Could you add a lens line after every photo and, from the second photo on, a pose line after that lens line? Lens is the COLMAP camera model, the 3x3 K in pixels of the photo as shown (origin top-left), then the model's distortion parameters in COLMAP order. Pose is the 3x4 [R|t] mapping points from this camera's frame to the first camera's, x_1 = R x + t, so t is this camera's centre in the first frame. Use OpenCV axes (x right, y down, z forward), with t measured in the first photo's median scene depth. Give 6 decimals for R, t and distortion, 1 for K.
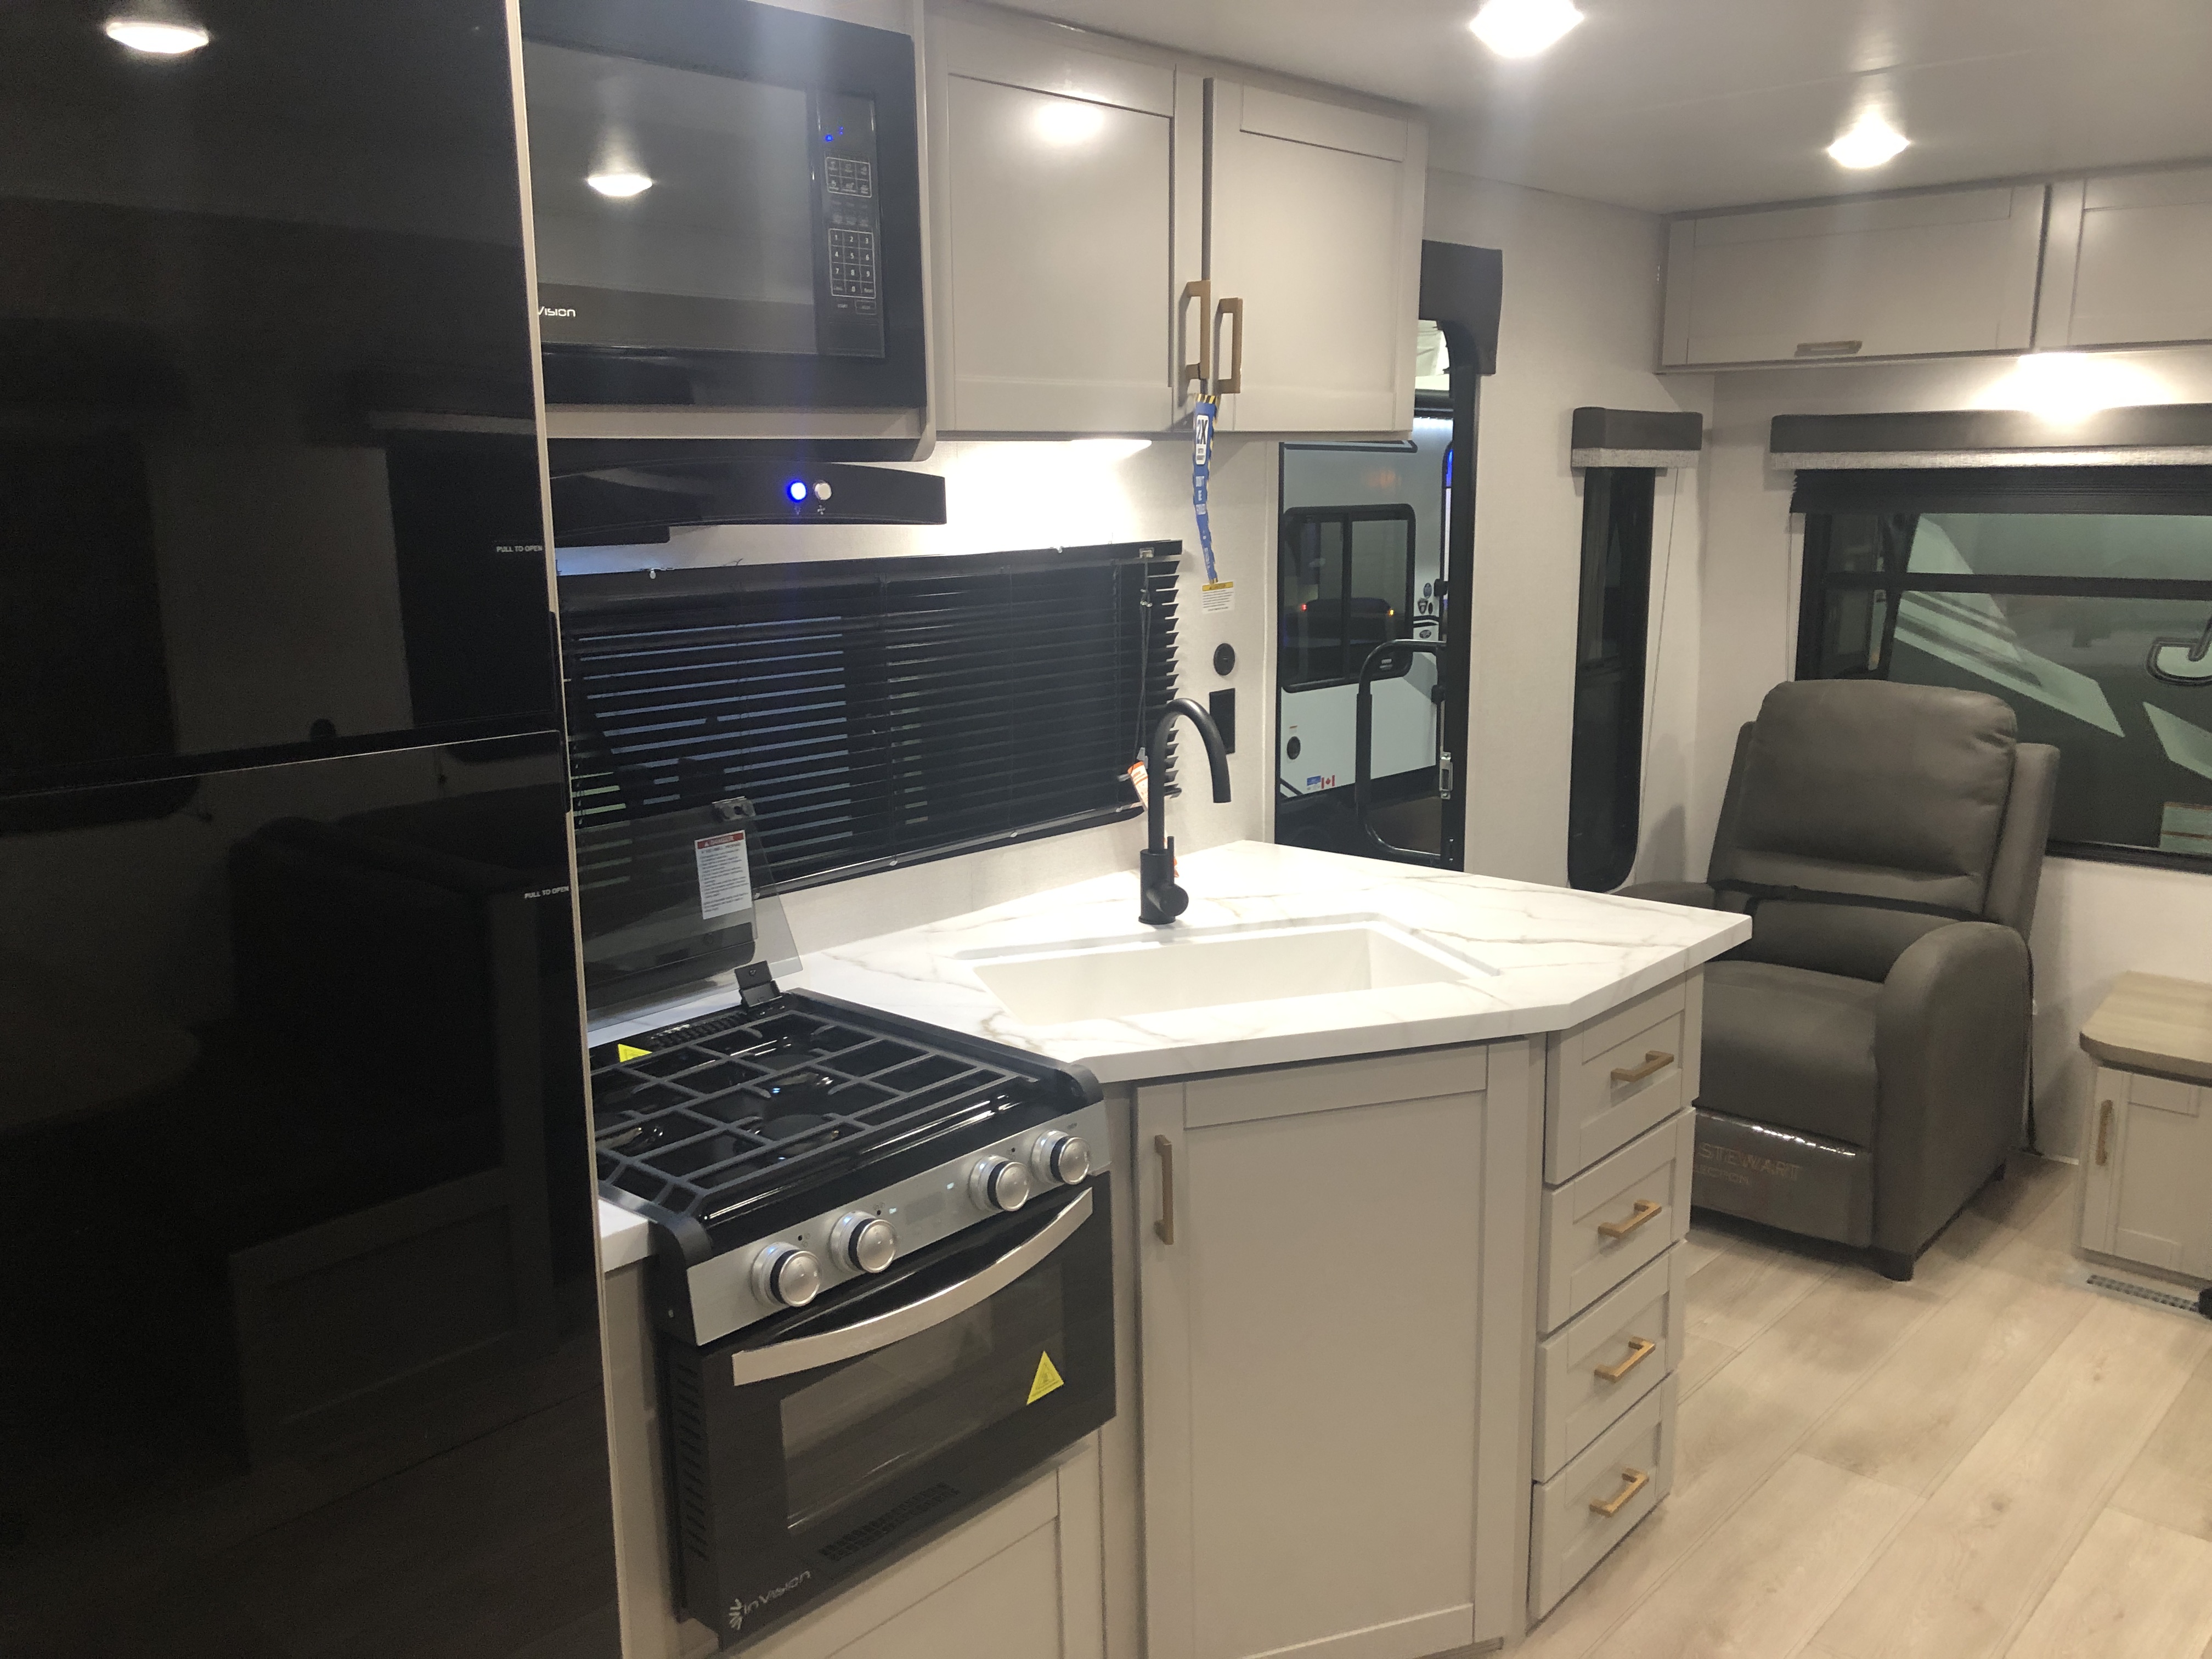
lens RADIAL K [[1791.5, 0, 1111.8], [0, 1791.5, 831.1], [0, 0, 1]] dist [0.026188, -0.001192]
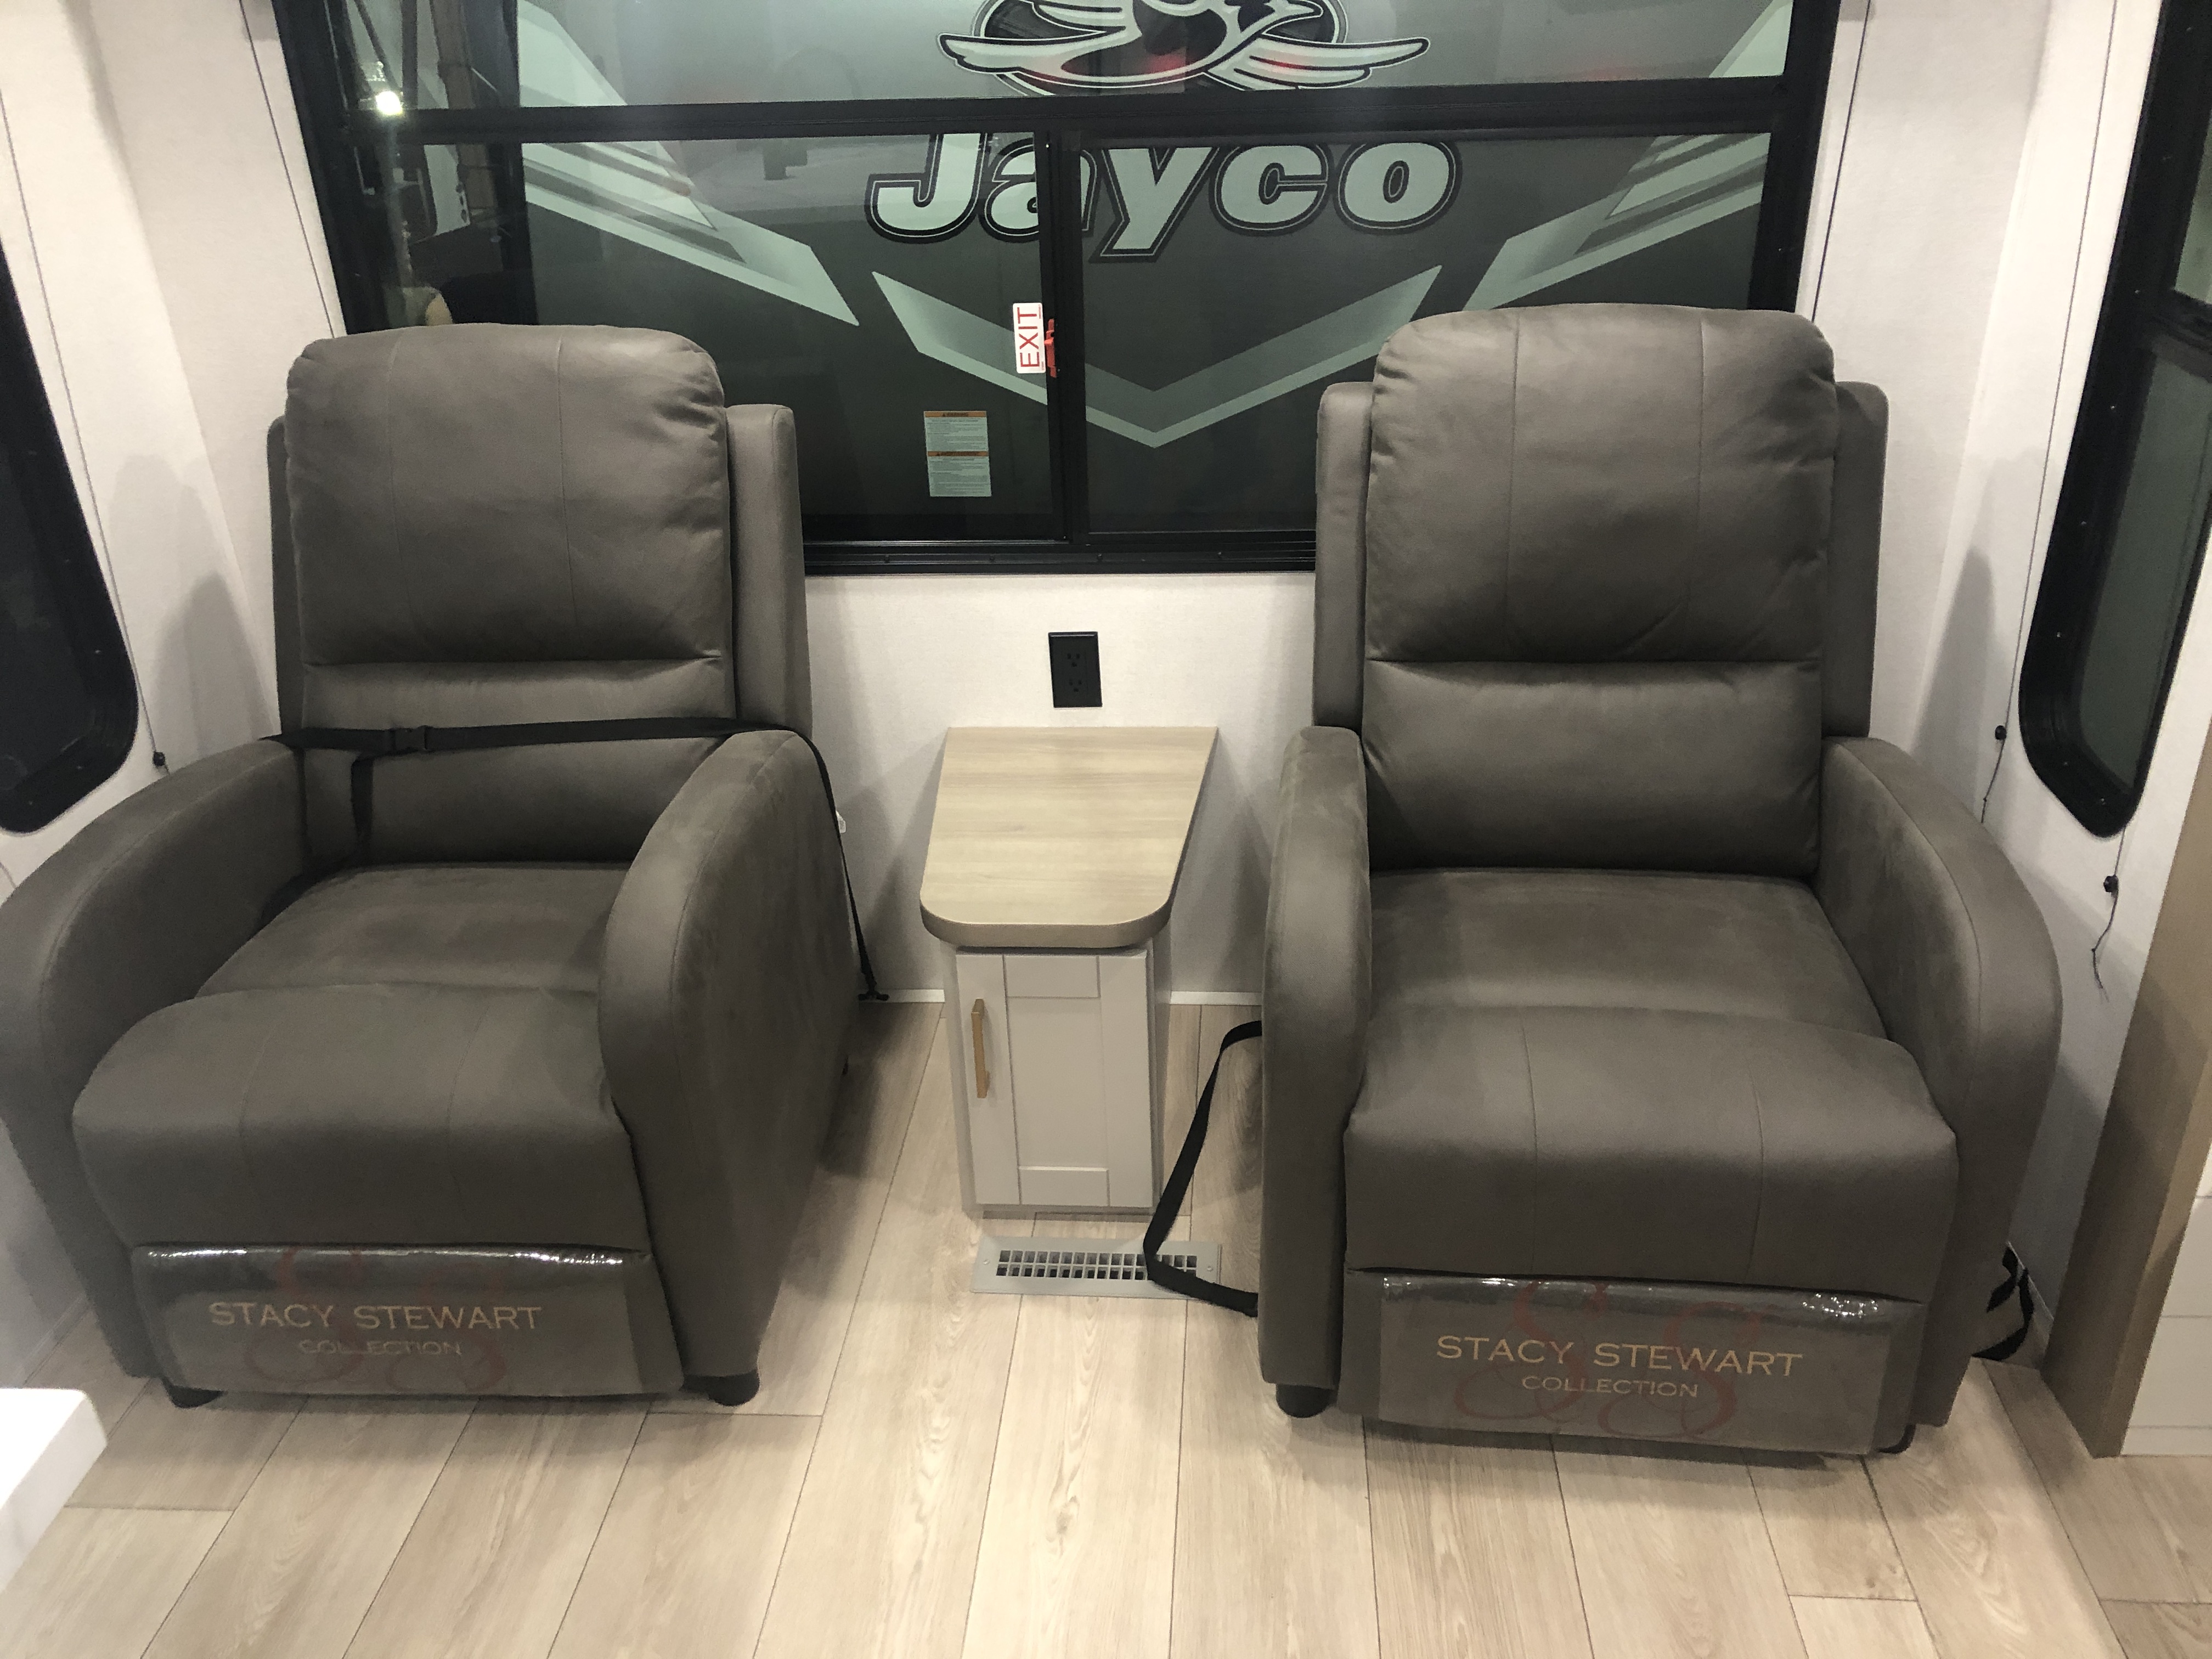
lens RADIAL K [[1791.5, 0, 1111.8], [0, 1791.5, 831.1], [0, 0, 1]] dist [0.026188, -0.001192]
pose [[0.781266, -0.295019, 0.550079, 0.238818], [0.148283, 0.943749, 0.295550, -0.074849], [-0.606329, -0.149336, 0.781065, 0.448772]]
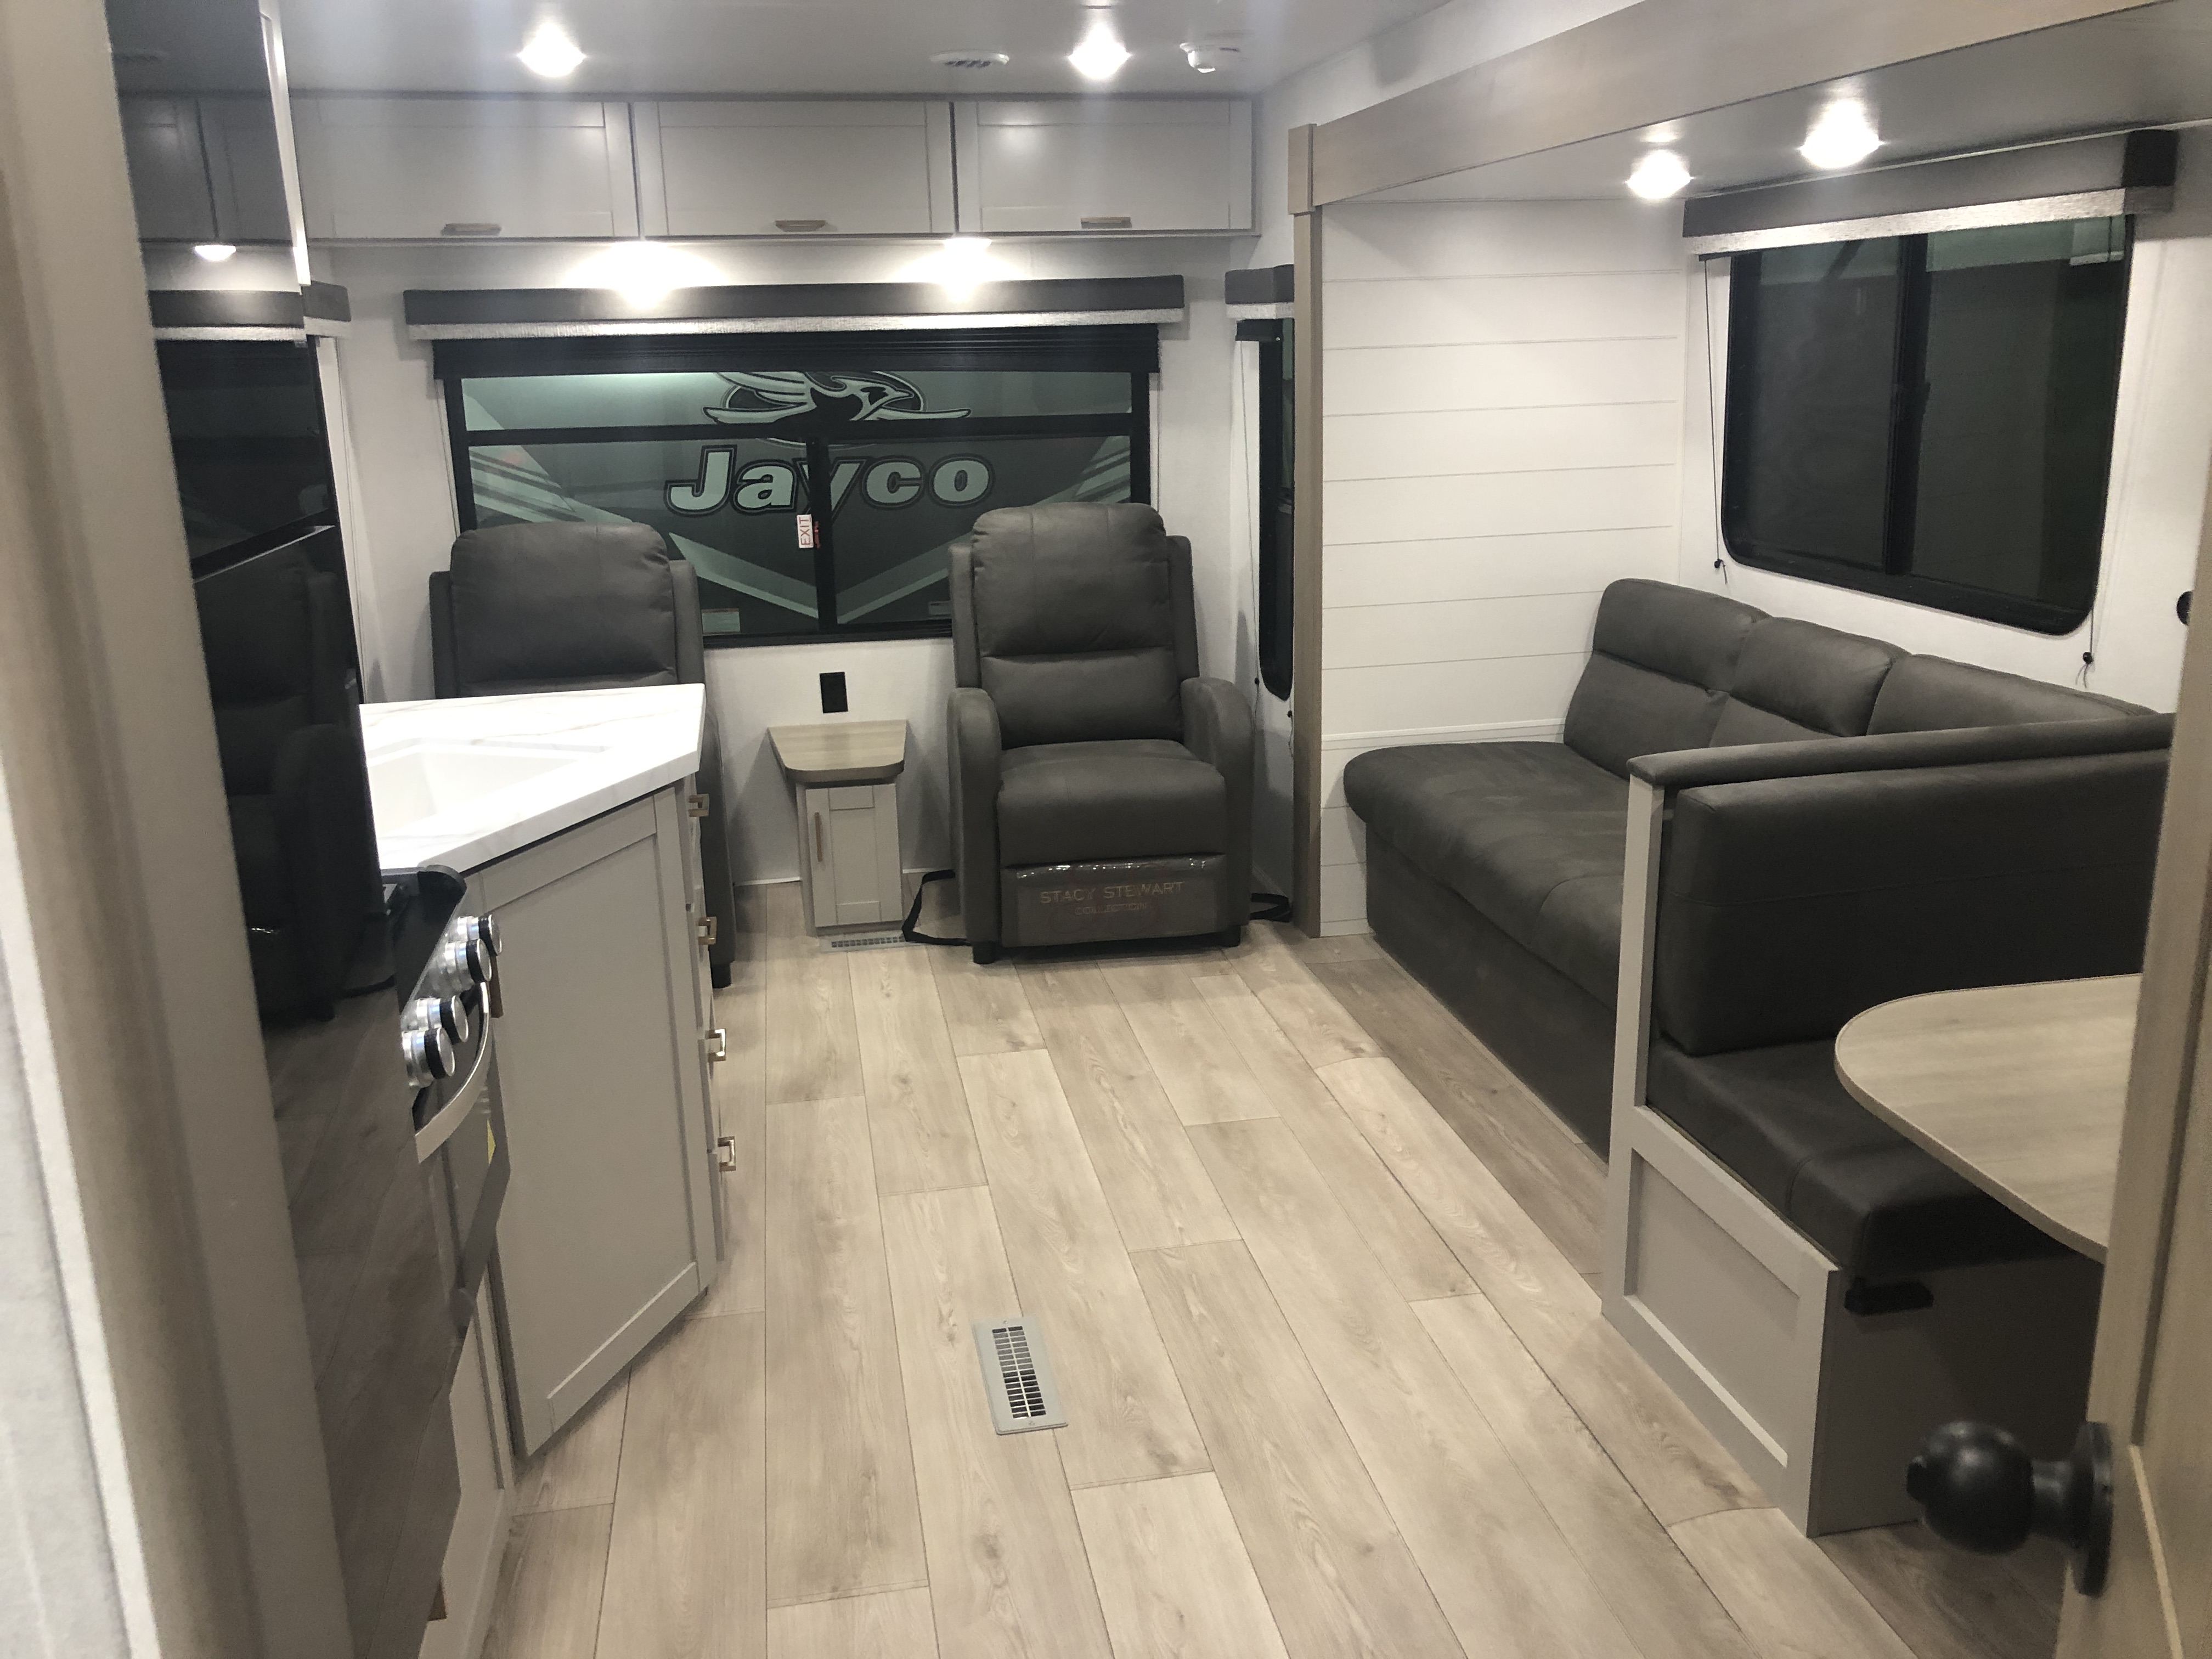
lens RADIAL K [[1792.0, 0, 1097.1], [0, 1792.0, 821.2], [0, 0, 1]] dist [0.008947, -0.005332]
pose [[0.602298, -0.210350, 0.770059, -0.312752], [0.176084, 0.975905, 0.128856, 0.019430], [-0.778609, 0.057985, 0.624824, 0.009804]]
